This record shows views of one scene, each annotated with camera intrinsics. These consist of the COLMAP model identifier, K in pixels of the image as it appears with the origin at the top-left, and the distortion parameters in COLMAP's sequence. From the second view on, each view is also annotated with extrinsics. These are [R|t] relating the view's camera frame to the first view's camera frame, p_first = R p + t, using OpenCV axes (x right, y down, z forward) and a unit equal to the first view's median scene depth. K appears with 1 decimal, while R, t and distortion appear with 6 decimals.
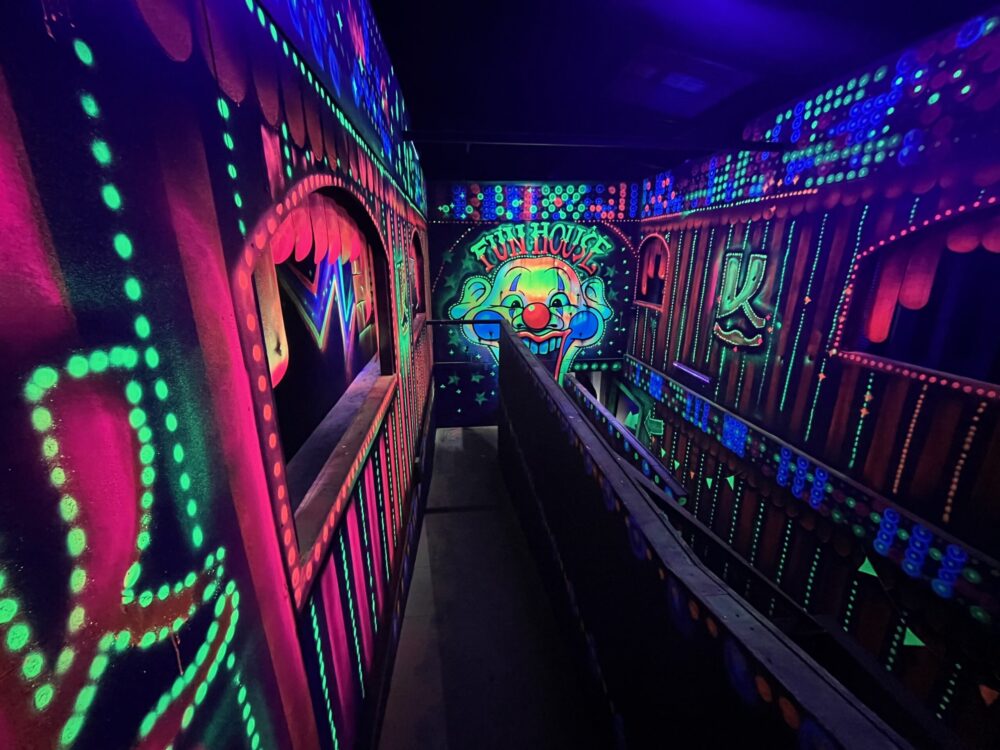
lens RADIAL K [[401.9, 0, 500.0], [0, 401.9, 375.0], [0, 0, 1]] dist [-0.002307, 0.000067]
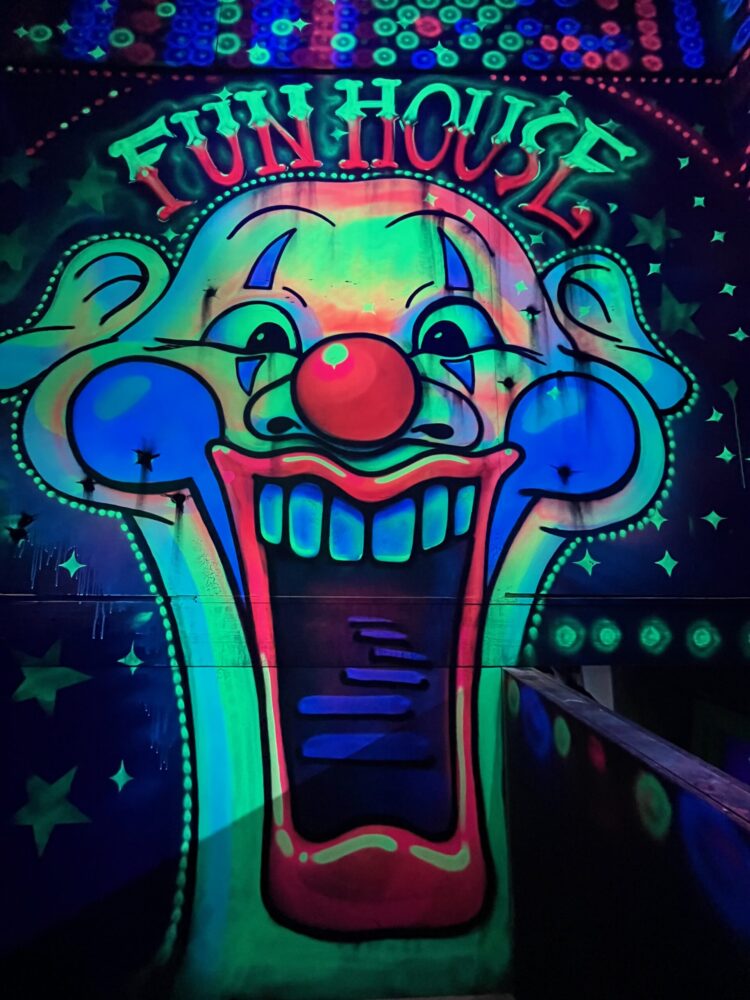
lens RADIAL K [[401.9, 0, 375.0], [0, 401.9, 500.0], [0, 0, 1]] dist [-0.002307, 0.000067]
pose [[0.998652, 0.002353, -0.051855, 0.117054], [-0.025326, 0.894093, -0.447164, 0.011817], [0.045311, 0.447874, 0.892948, 0.857911]]
